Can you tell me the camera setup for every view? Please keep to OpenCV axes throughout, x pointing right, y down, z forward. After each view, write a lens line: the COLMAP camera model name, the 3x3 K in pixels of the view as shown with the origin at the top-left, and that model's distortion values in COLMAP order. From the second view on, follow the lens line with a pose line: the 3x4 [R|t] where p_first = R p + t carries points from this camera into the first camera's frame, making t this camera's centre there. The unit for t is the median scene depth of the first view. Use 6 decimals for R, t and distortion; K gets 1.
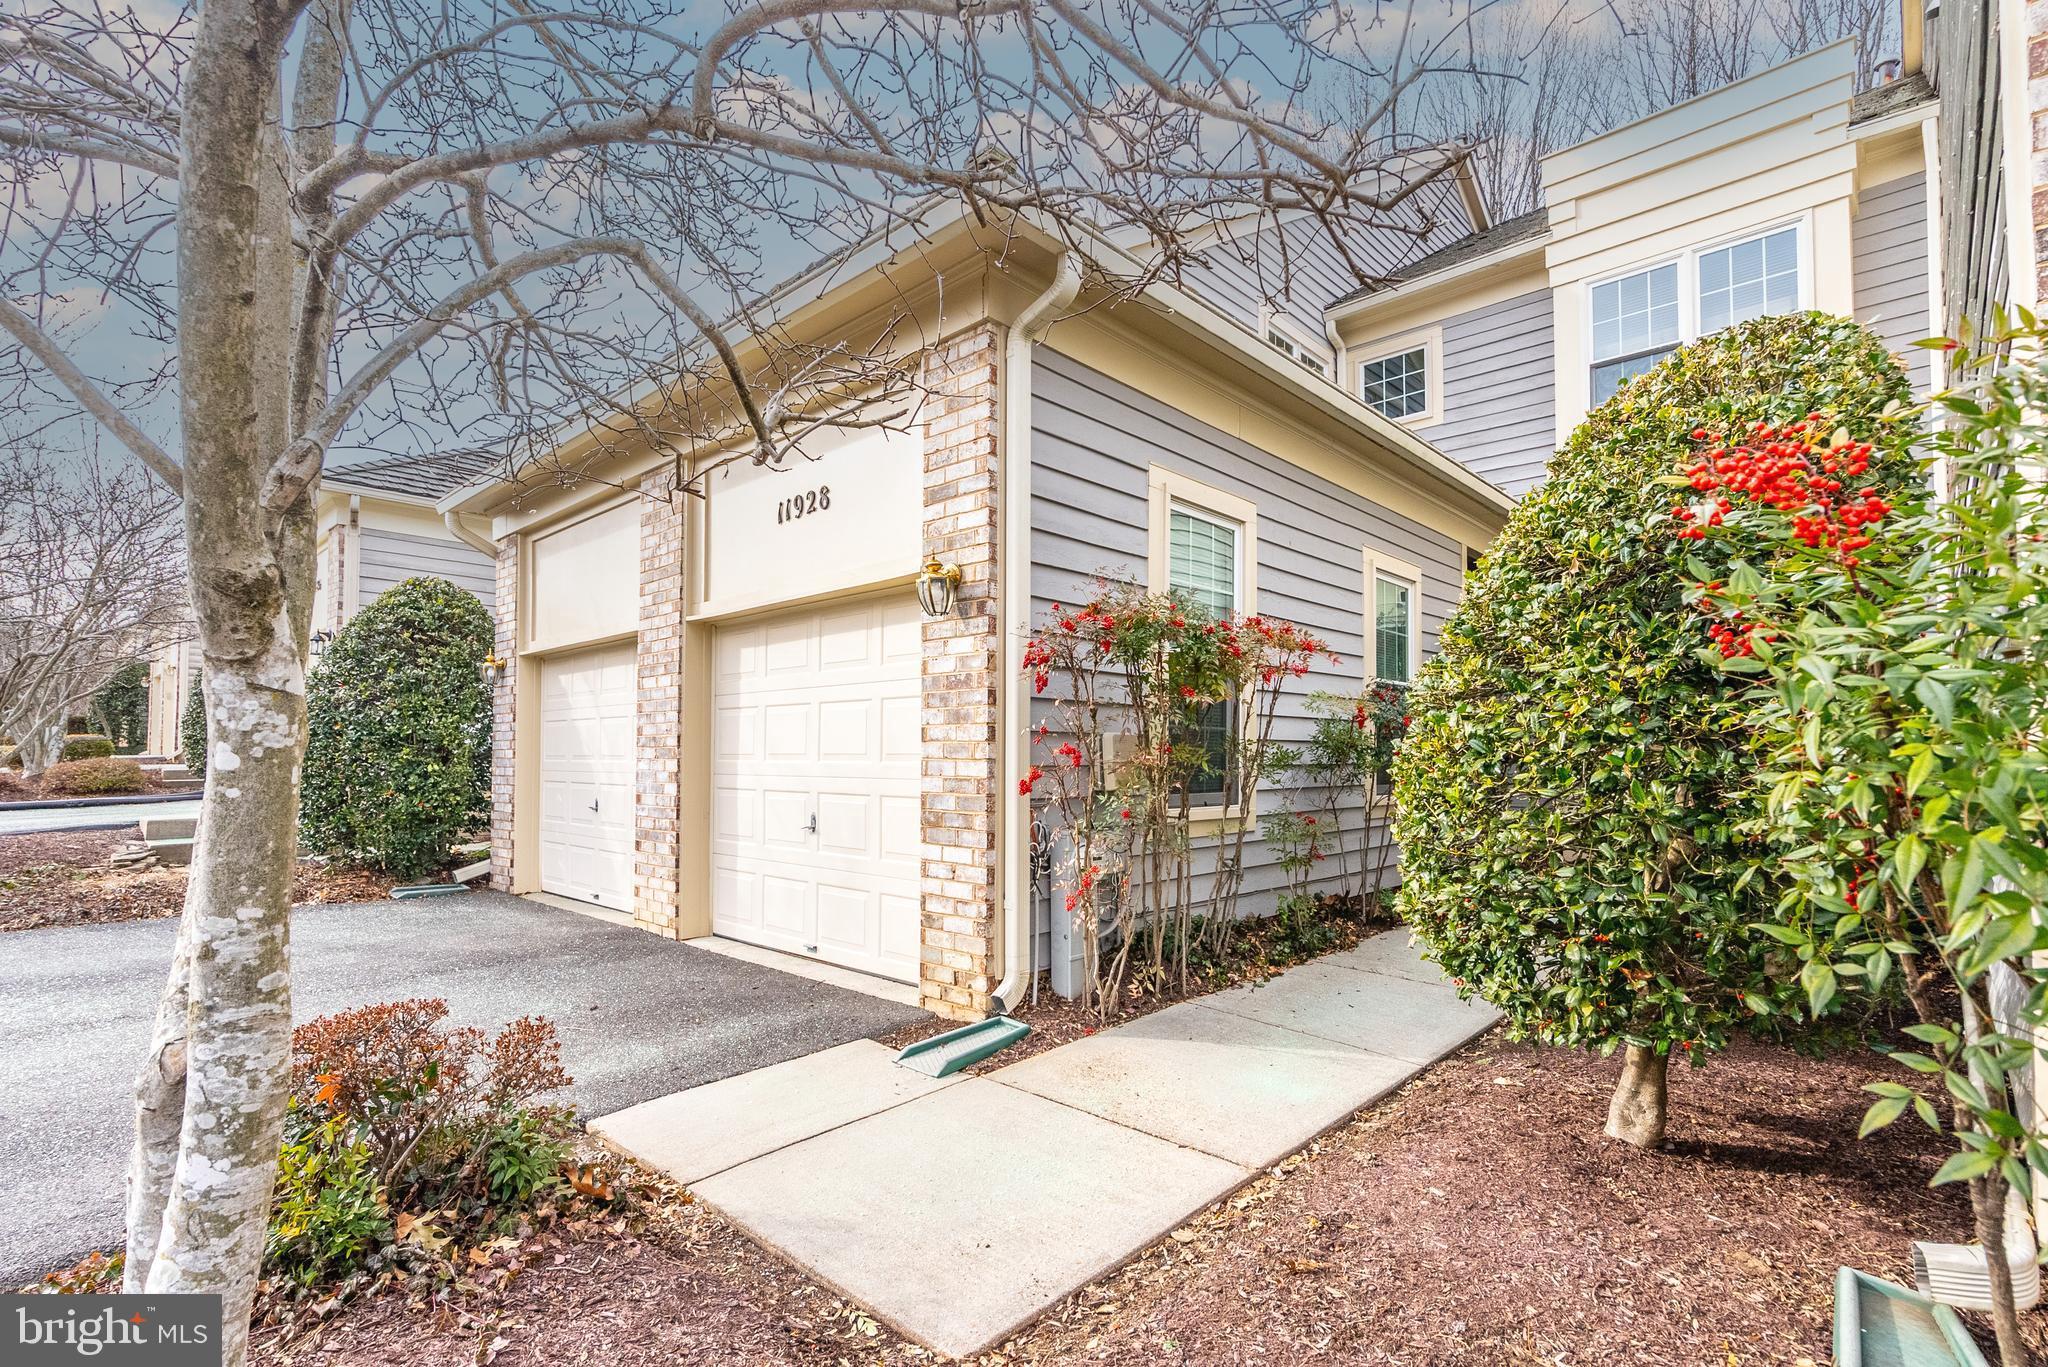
lens RADIAL K [[936.1, 0, 1018.3], [0, 936.1, 732.0], [0, 0, 1]] dist [-0.001518, -0.000054]
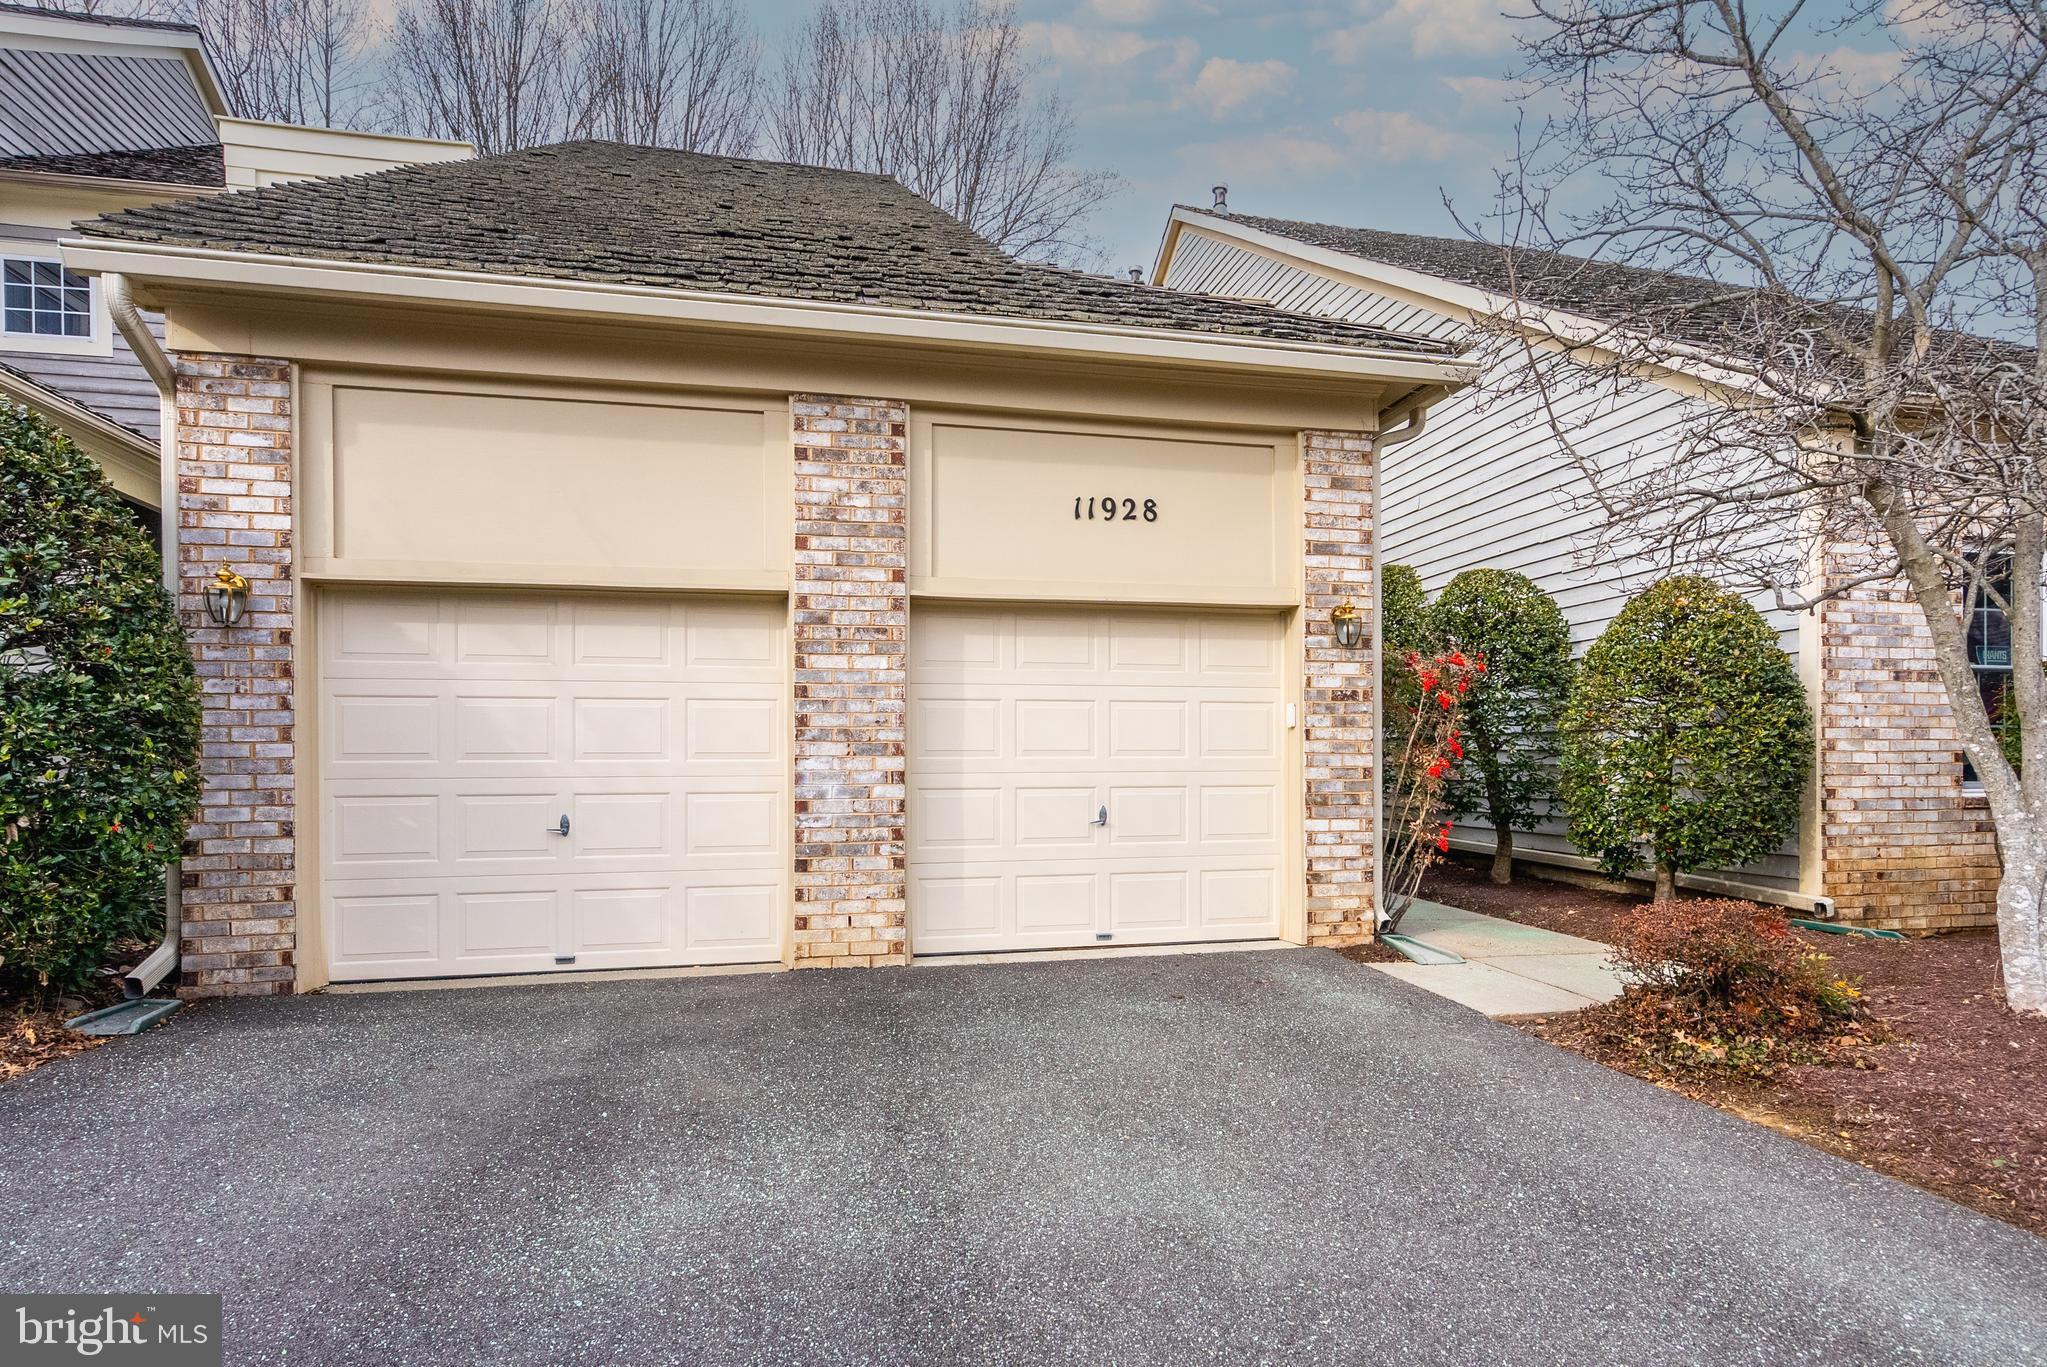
lens RADIAL K [[1100.2, 0, 1026.6], [0, 1100.2, 758.7], [0, 0, 1]] dist [0.003440, 0.001660]
pose [[0.567677, -0.007023, 0.823222, -1.560591], [-0.018693, 0.999596, 0.021418, 0.010605], [-0.823039, -0.027547, 0.567316, 0.464055]]
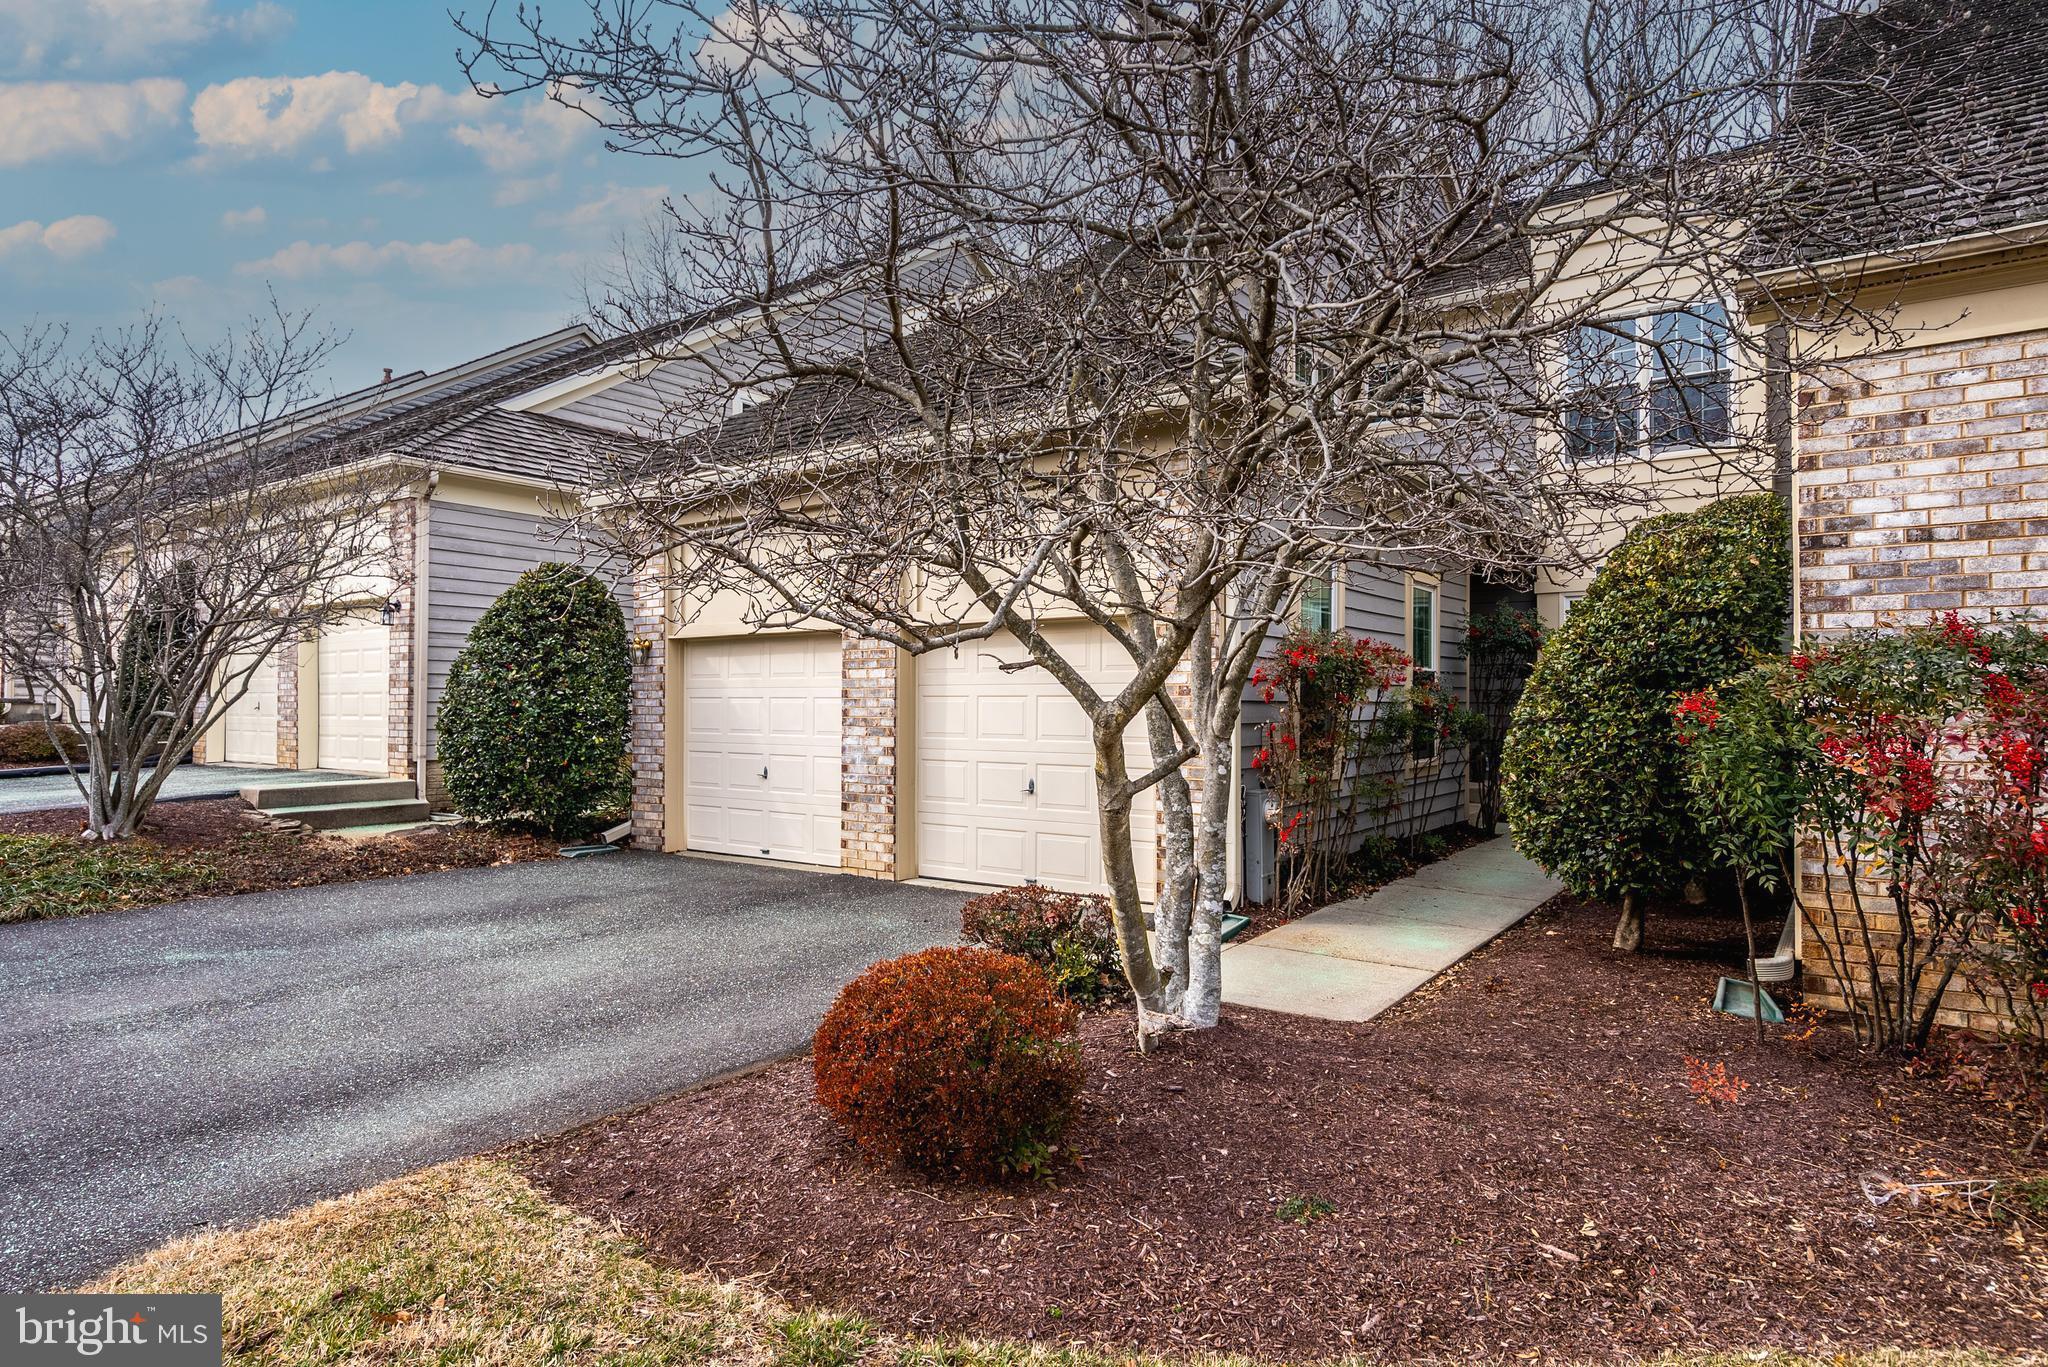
lens RADIAL K [[1100.7, 0, 1016.8], [0, 1100.7, 693.0], [0, 0, 1]] dist [0.003440, 0.001660]
pose [[0.992456, 0.001198, 0.122595, -0.527348], [-0.003235, 0.999860, 0.016415, -0.075087], [-0.122558, -0.016688, 0.992321, -0.661345]]
